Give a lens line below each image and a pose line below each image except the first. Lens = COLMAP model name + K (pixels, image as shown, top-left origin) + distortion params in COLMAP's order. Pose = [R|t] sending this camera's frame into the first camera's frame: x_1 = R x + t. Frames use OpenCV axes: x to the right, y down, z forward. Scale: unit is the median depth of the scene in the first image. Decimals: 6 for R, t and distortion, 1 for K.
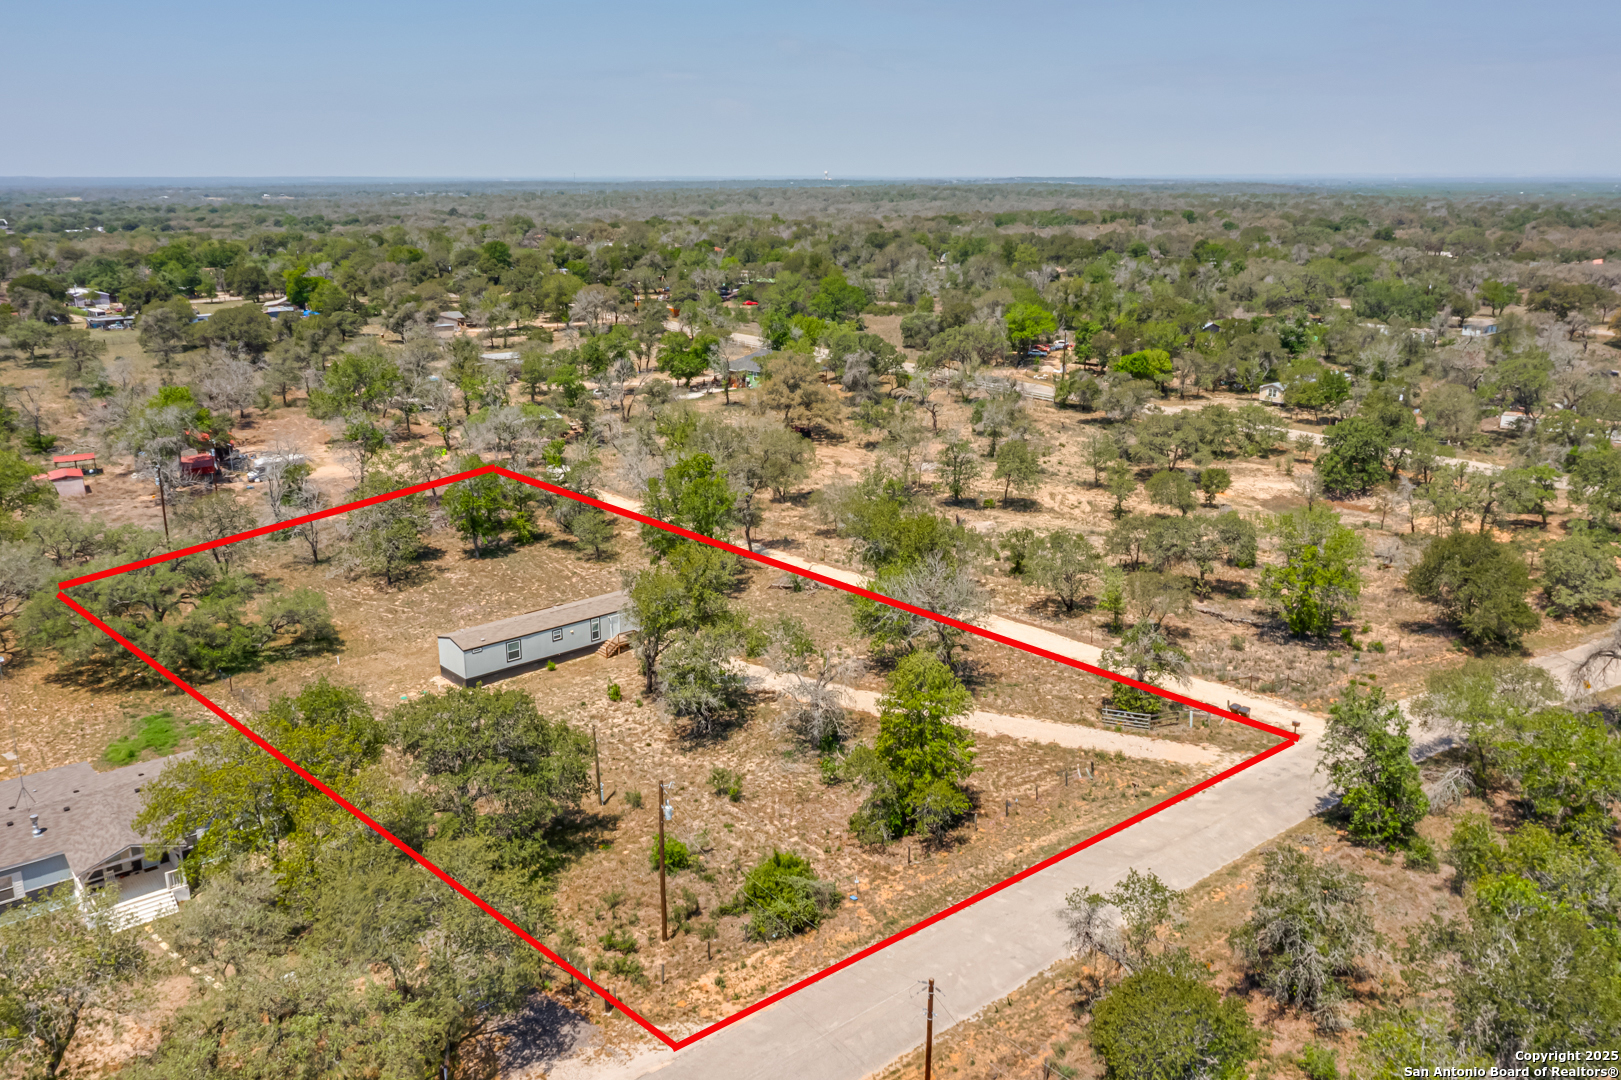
lens RADIAL K [[1308.2, 0, 810.5], [0, 1308.2, 540.0], [0, 0, 1]] dist [-0.002474, -0.002407]
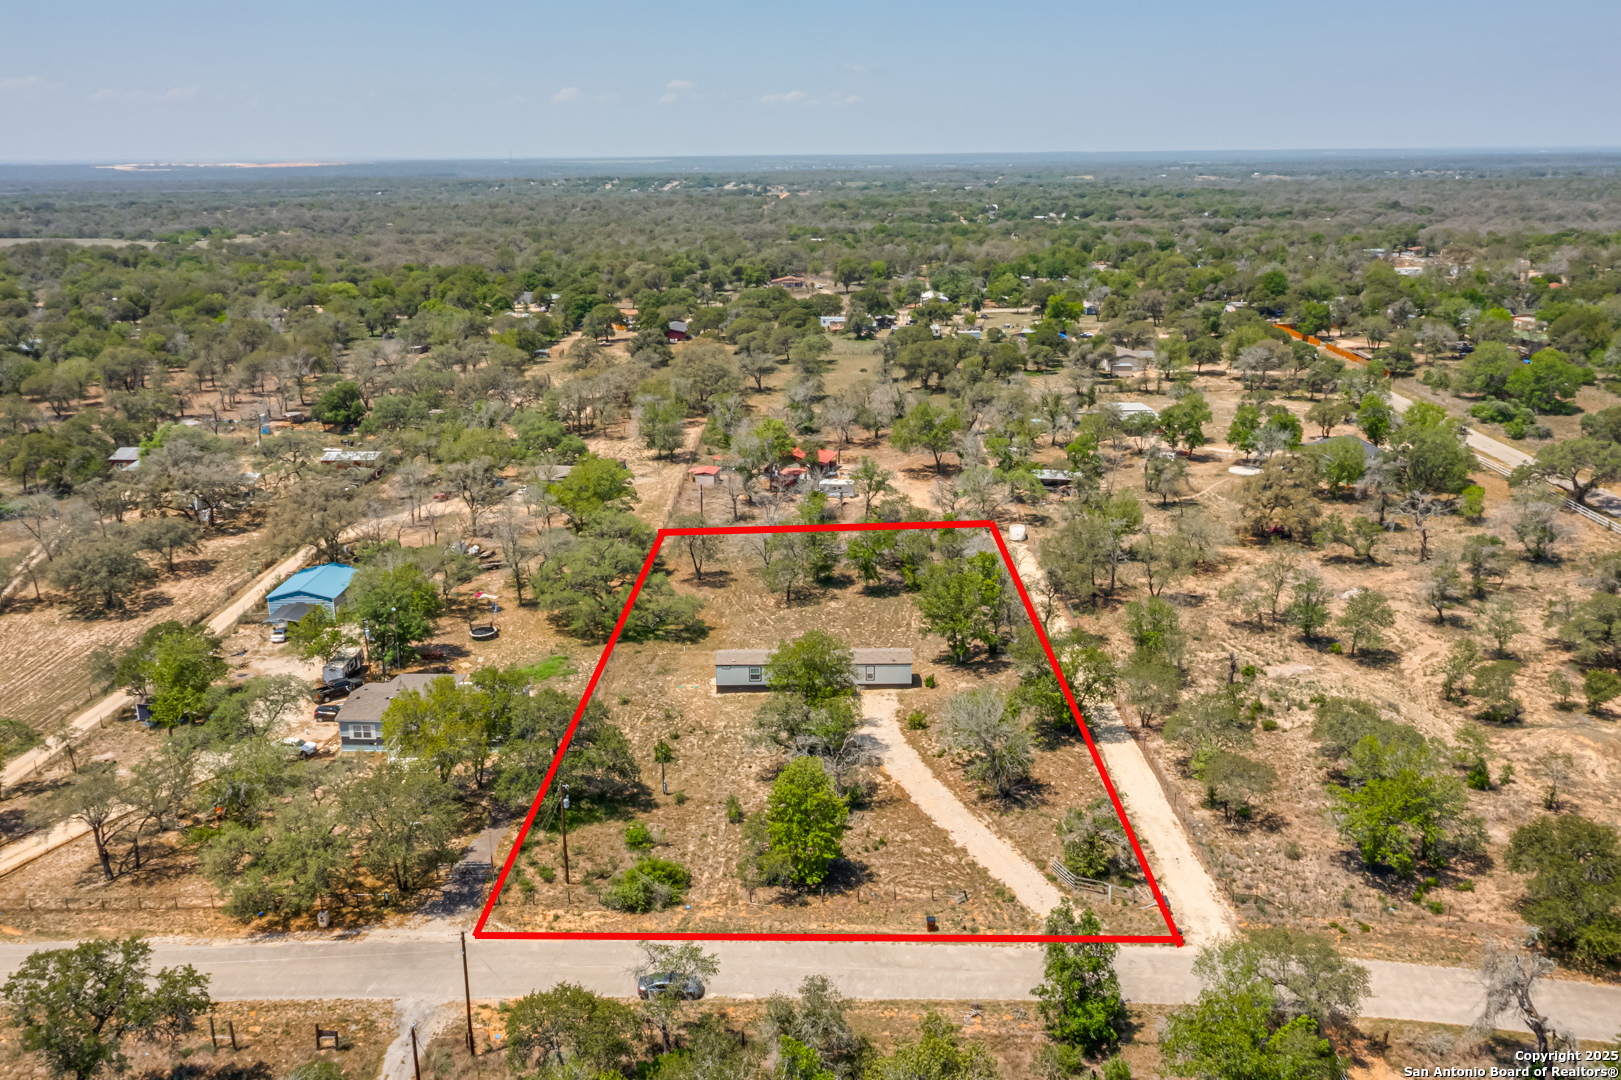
lens RADIAL K [[1308.2, 0, 810.5], [0, 1308.2, 540.0], [0, 0, 1]] dist [-0.002474, -0.002407]
pose [[0.738385, 0.188951, -0.647368, 0.656066], [-0.171400, 0.981005, 0.090834, -0.182208], [0.652234, 0.043888, 0.756746, -0.005971]]
